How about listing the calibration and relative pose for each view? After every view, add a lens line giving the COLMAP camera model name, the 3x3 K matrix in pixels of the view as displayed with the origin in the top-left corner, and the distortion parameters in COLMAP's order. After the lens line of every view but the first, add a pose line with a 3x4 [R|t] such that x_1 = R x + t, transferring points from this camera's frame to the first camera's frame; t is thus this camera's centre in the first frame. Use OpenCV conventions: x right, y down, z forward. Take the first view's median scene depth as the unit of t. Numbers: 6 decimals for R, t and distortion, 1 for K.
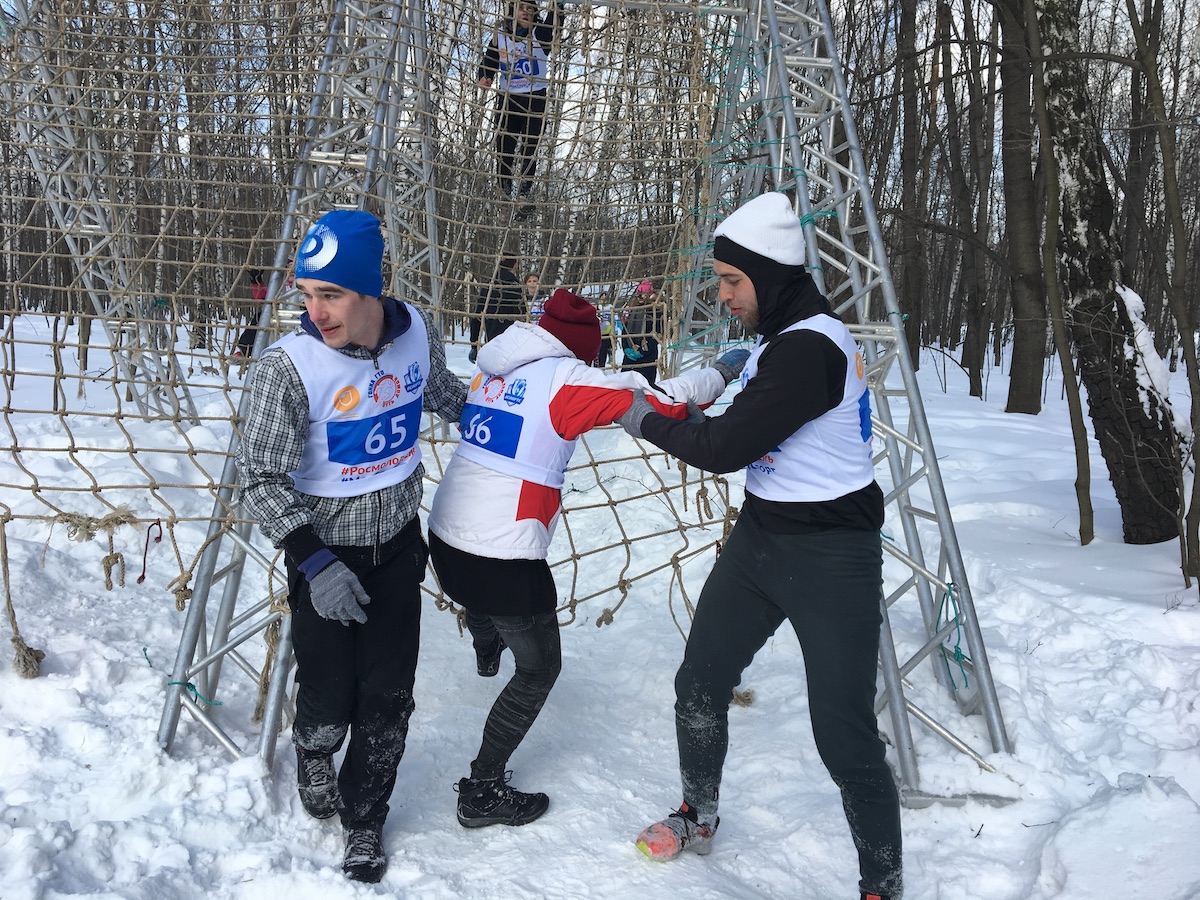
lens RADIAL K [[1017.8, 0, 605.5], [0, 1017.8, 439.7], [0, 0, 1]] dist [0.082604, -0.112055]
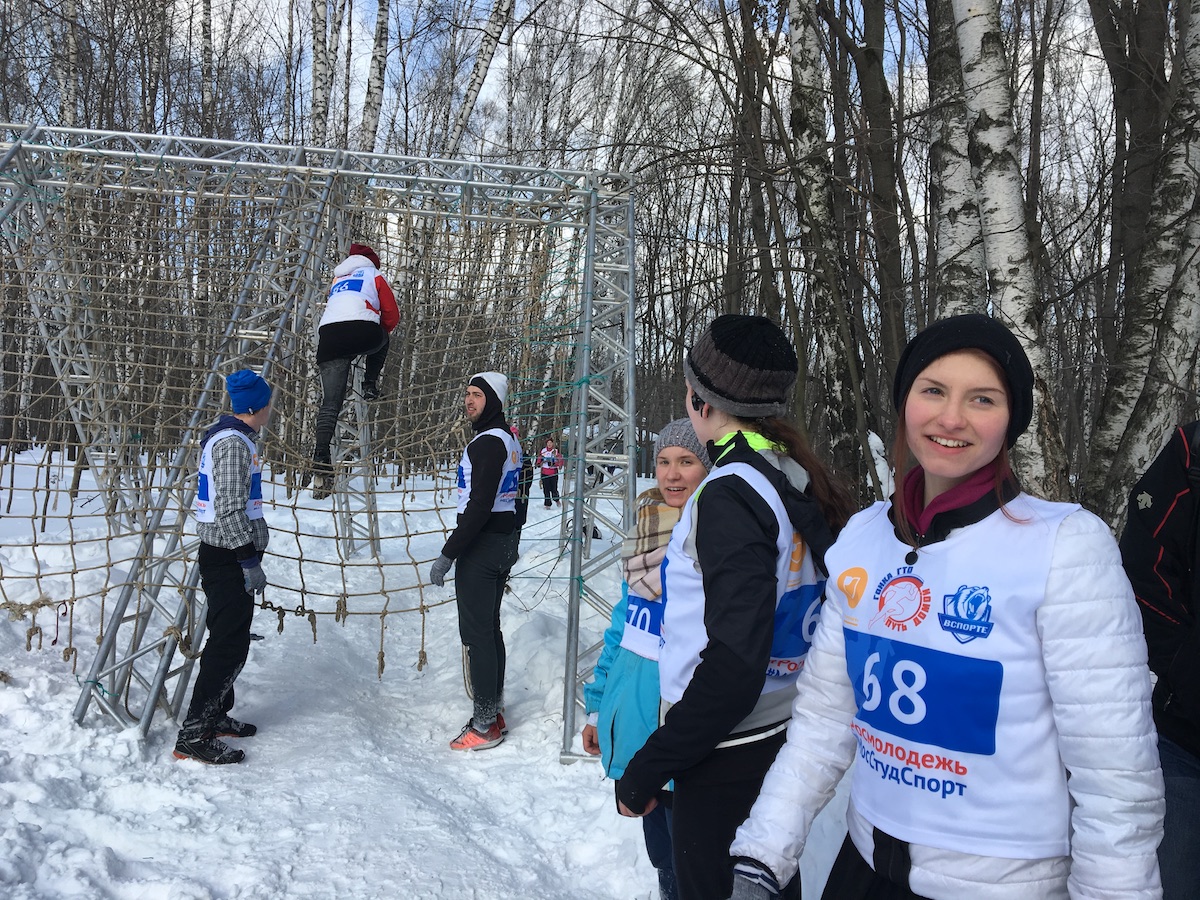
lens RADIAL K [[1011.0, 0, 602.7], [0, 1011.0, 434.7], [0, 0, 1]] dist [0.082431, -0.087544]
pose [[0.999953, 0.009418, -0.002360, 0.259369], [-0.009658, 0.989850, -0.141787, 0.063904], [0.001001, 0.141803, 0.989894, -0.420227]]
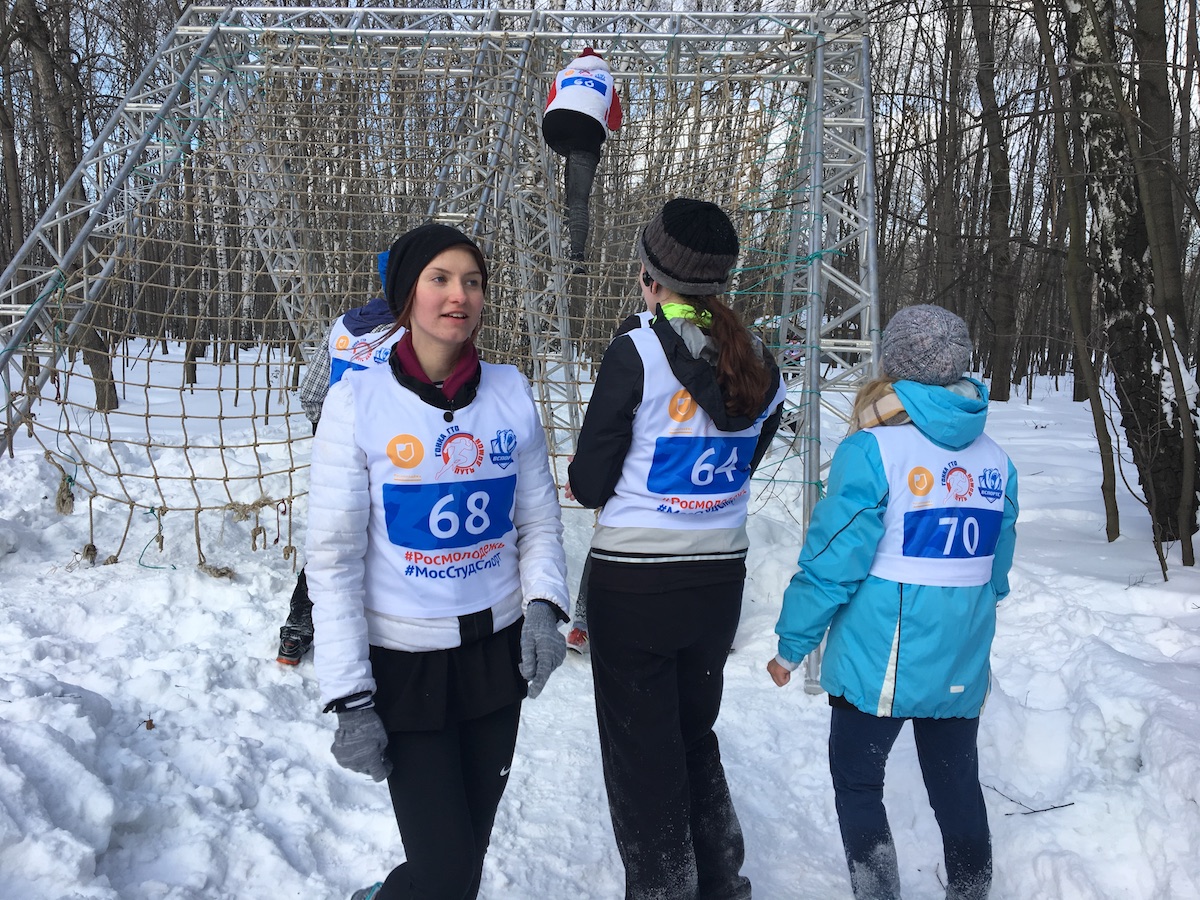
lens RADIAL K [[1017.8, 0, 605.5], [0, 1017.8, 439.7], [0, 0, 1]] dist [0.082604, -0.112055]
pose [[0.982893, 0.012407, -0.183758, 0.203072], [-0.017866, 0.999446, -0.028083, 0.050318], [0.183308, 0.030886, 0.982570, -0.277547]]
